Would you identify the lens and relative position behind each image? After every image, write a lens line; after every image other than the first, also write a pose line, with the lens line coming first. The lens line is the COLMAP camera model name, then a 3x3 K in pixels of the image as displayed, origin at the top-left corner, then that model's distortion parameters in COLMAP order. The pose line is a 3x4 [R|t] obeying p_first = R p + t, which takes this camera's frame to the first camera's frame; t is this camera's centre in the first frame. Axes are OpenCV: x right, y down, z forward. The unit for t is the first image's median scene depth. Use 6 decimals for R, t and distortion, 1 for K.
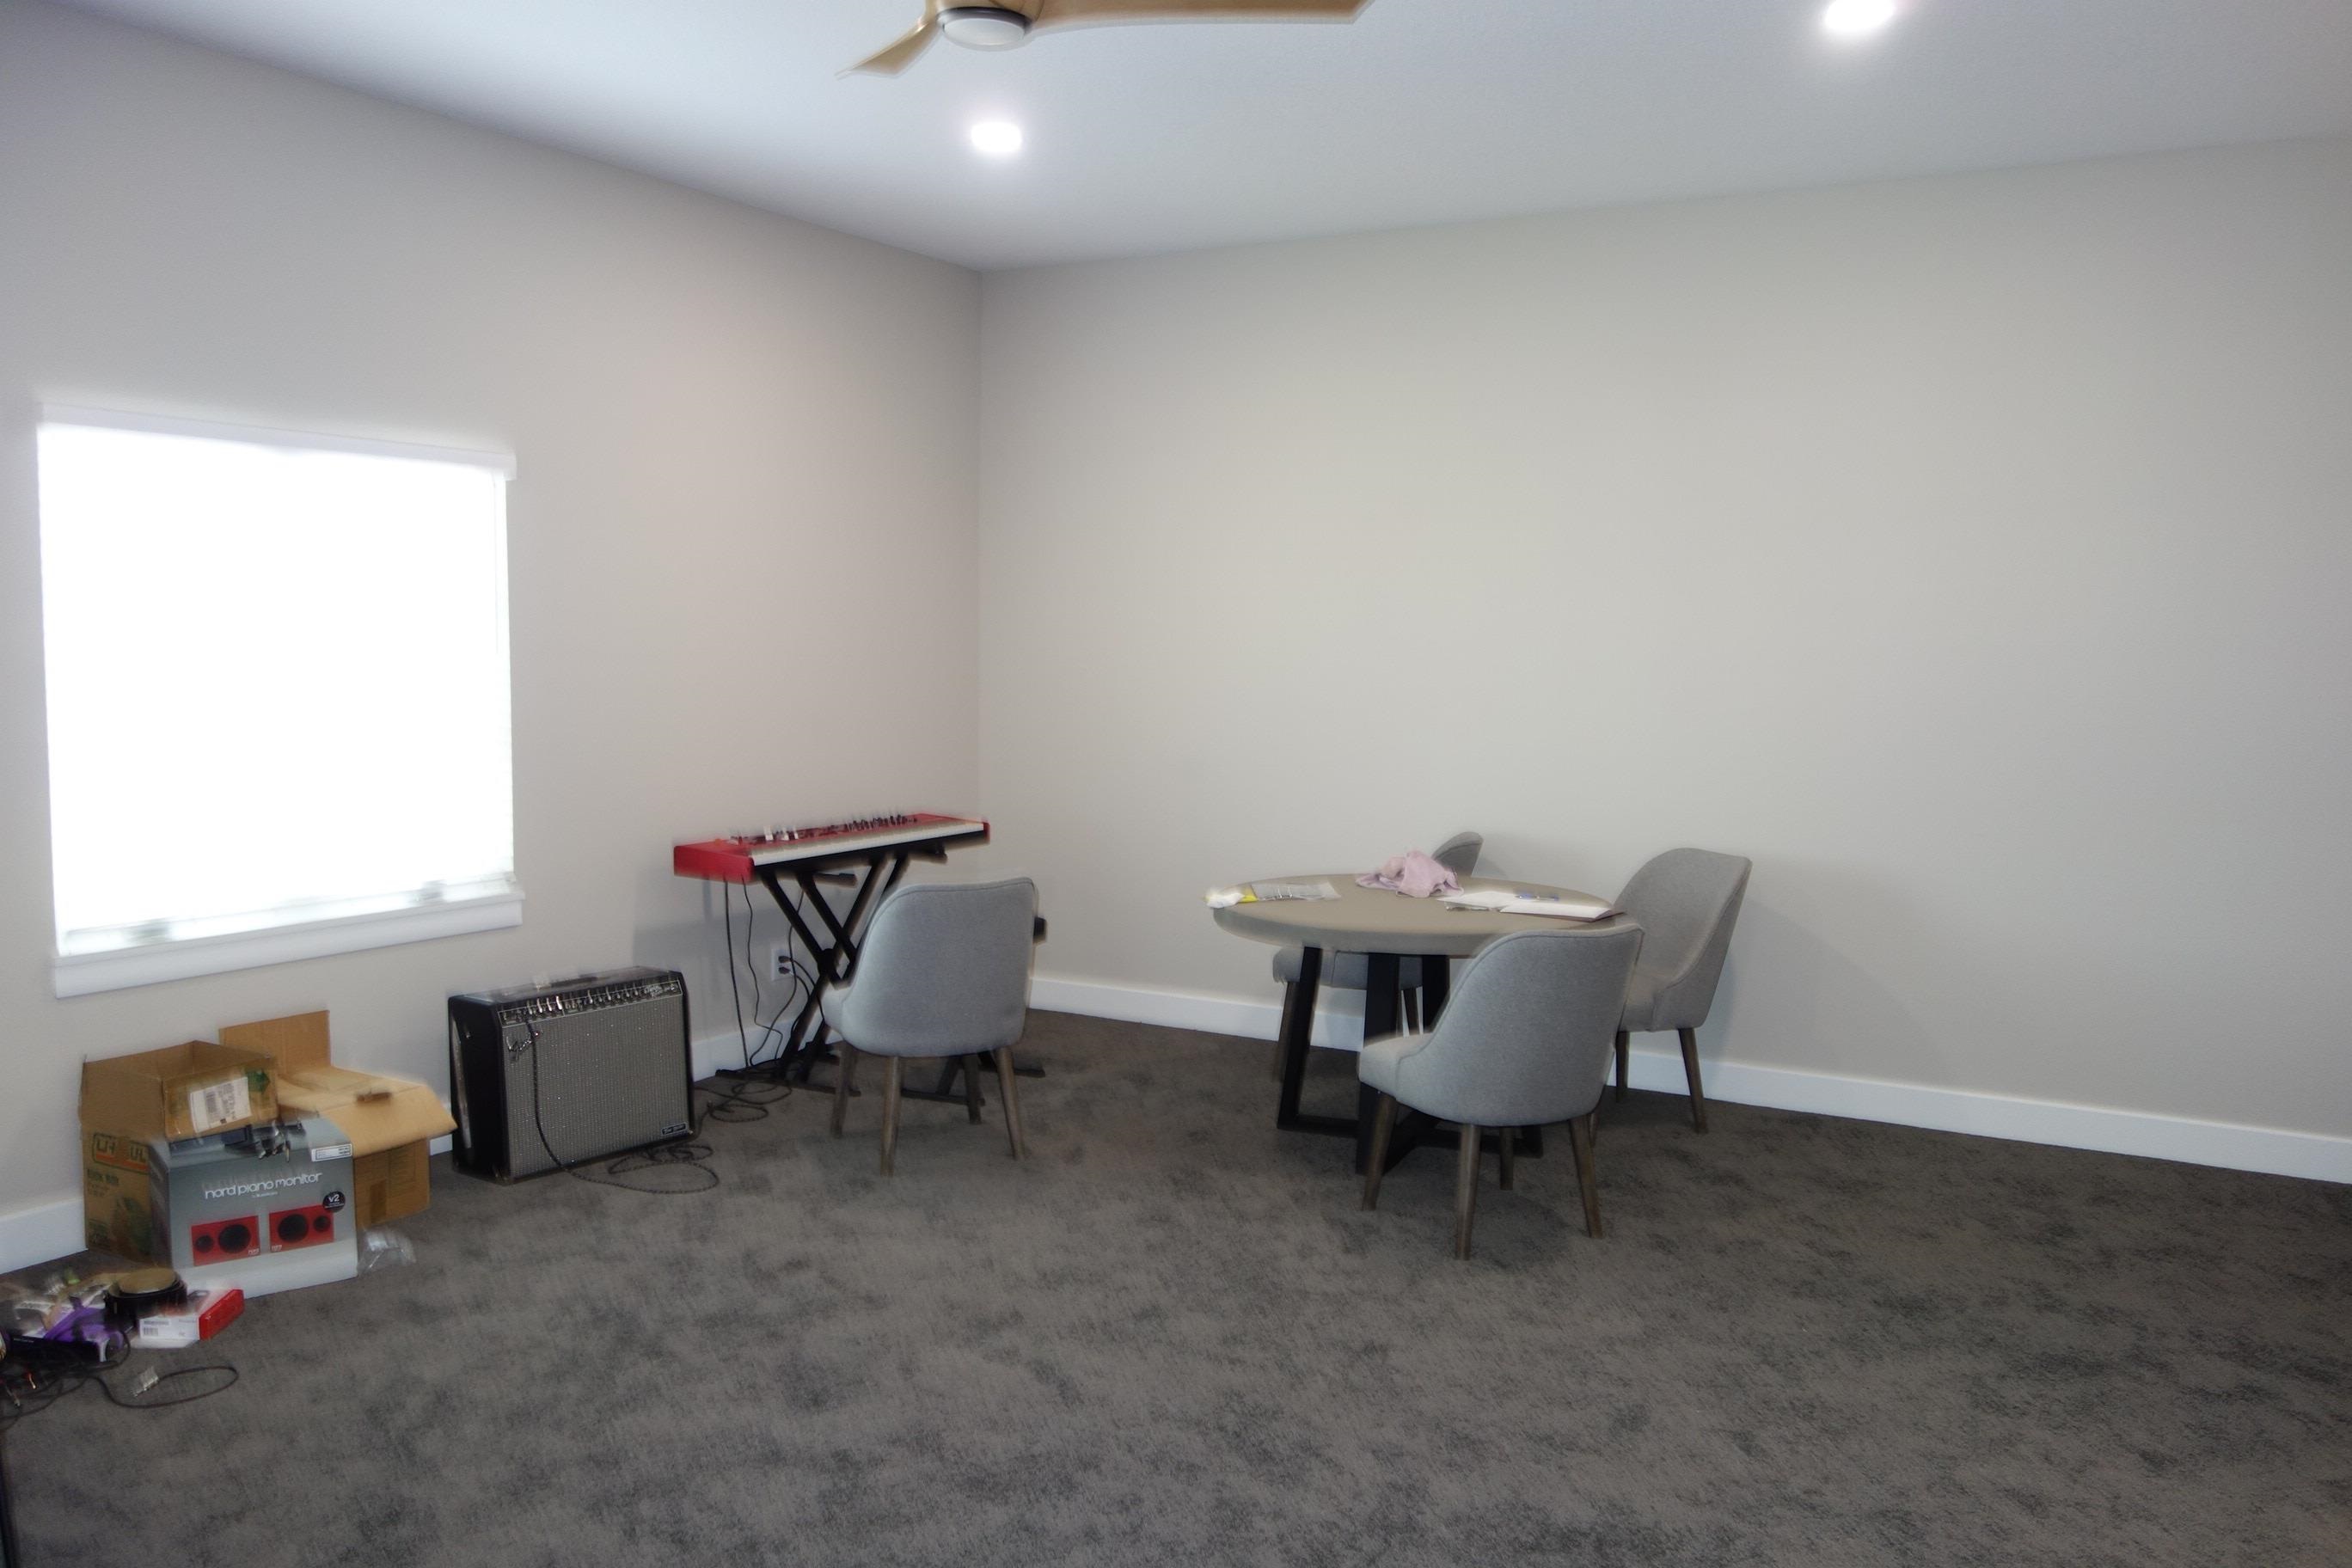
lens RADIAL K [[1835.1, 0, 1176.0], [0, 1835.1, 784.0], [0, 0, 1]] dist [-0.035911, 0.003245]
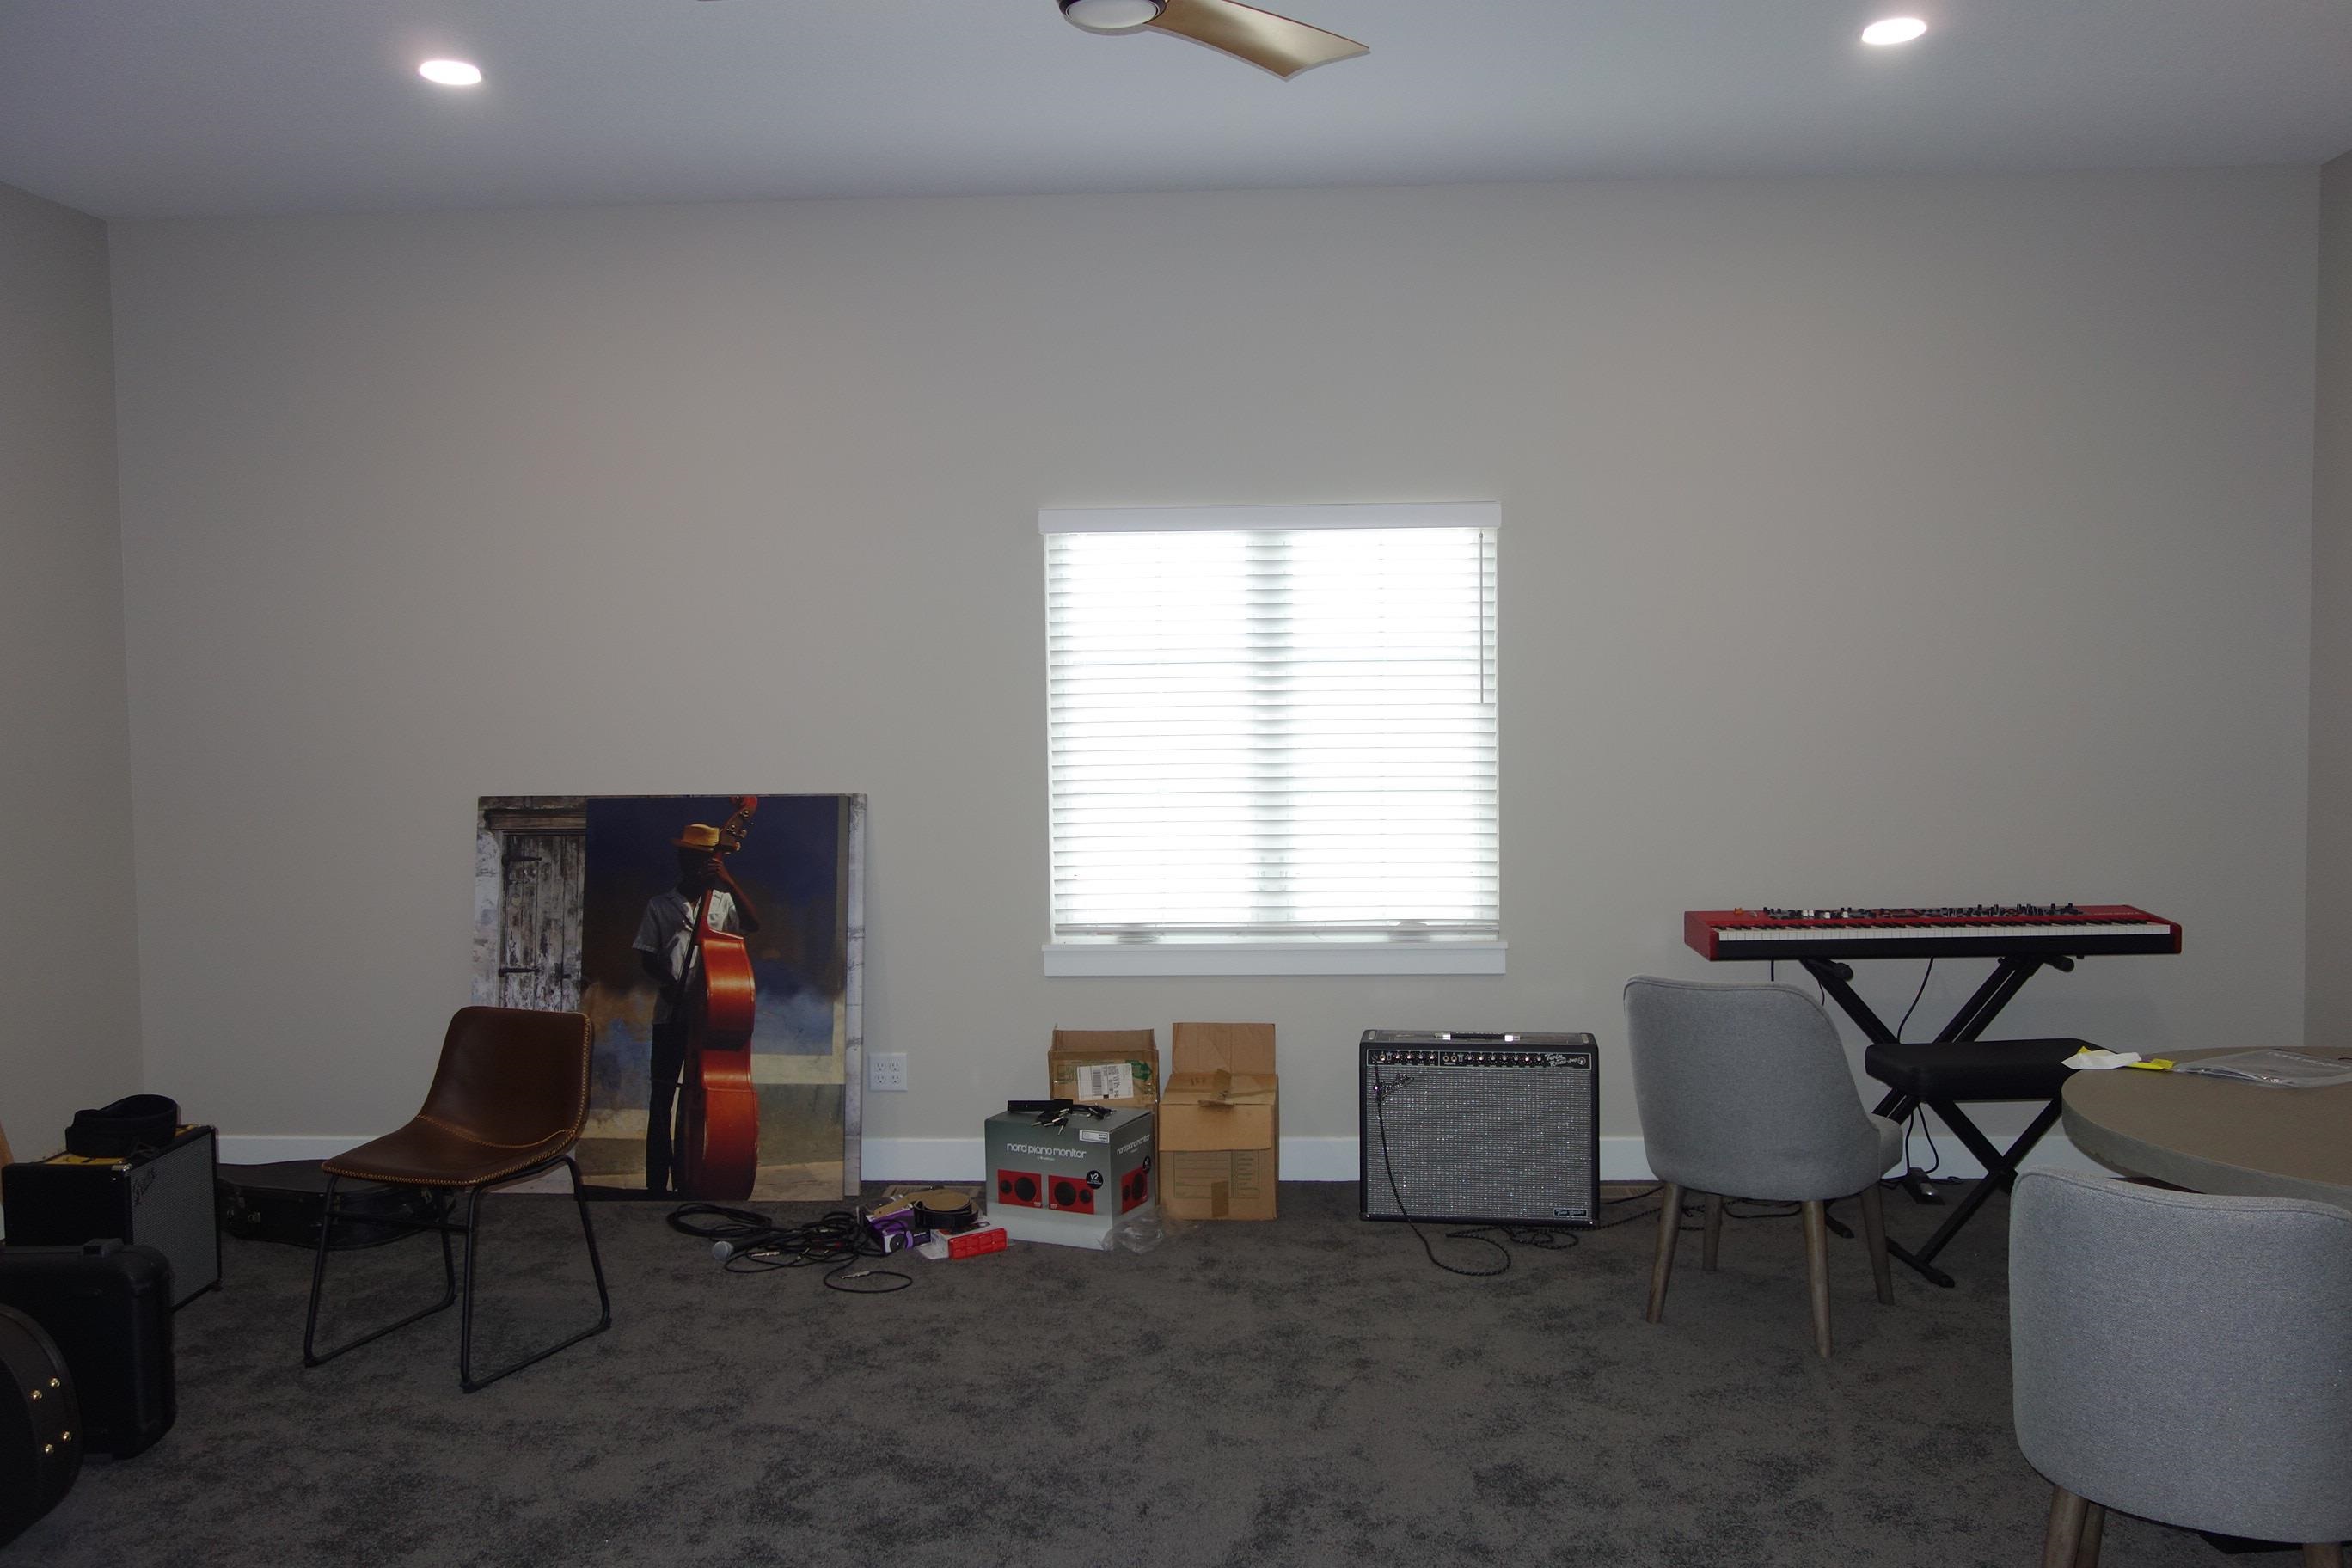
lens RADIAL K [[1866.8, 0, 1176.1], [0, 1866.8, 680.4], [0, 0, 1]] dist [-0.004612, -0.001420]
pose [[0.454624, -0.020333, -0.890451, 0.589386], [-0.051610, 0.997458, -0.049126, -0.030788], [0.889187, 0.068290, 0.452419, 0.452729]]
